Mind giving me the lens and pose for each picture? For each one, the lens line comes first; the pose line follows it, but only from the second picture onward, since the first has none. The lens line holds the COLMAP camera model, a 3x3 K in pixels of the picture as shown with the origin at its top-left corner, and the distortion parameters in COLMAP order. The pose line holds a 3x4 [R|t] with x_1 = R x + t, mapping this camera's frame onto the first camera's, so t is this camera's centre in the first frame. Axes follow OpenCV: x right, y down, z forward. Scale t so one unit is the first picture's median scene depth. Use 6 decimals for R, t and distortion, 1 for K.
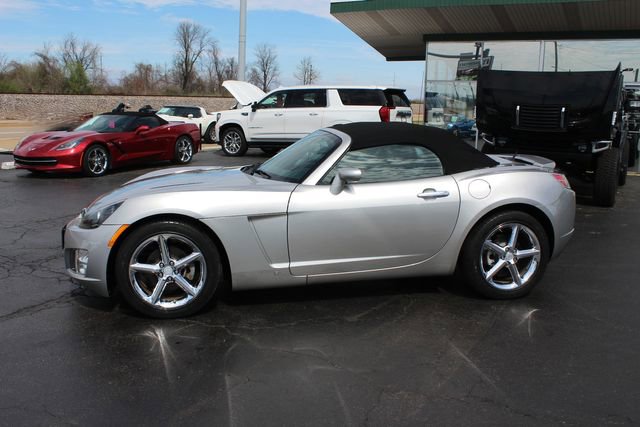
lens RADIAL K [[581.7, 0, 307.4], [0, 581.7, 247.9], [0, 0, 1]] dist [-0.083886, 0.000000]
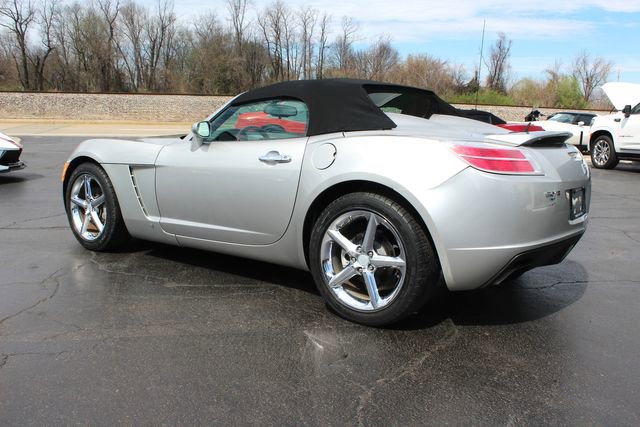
lens RADIAL K [[581.7, 0, 322.3], [0, 581.7, 227.8], [0, 0, 1]] dist [-0.083886, 0.000000]
pose [[0.693431, 0.142998, -0.706190, 0.577585], [-0.186541, 0.982321, 0.015742, -0.017880], [0.695956, 0.120818, 0.707847, 0.346200]]
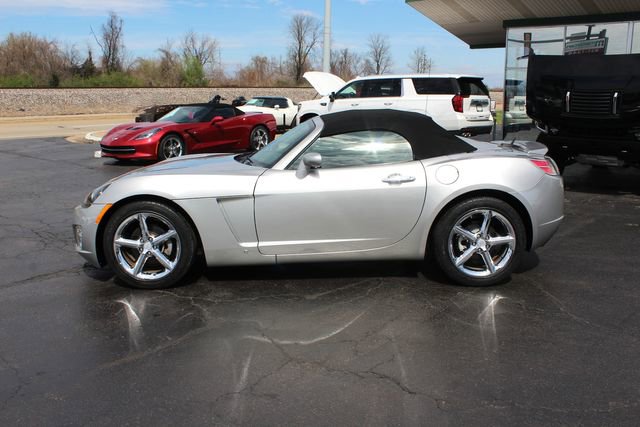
lens RADIAL K [[581.7, 0, 307.2], [0, 581.7, 235.3], [0, 0, 1]] dist [-0.083886, 0.000000]
pose [[0.981780, 0.024812, -0.188394, 0.176432], [-0.025717, 0.999666, -0.002361, 0.008680], [0.188273, 0.007163, 0.982091, -0.025356]]
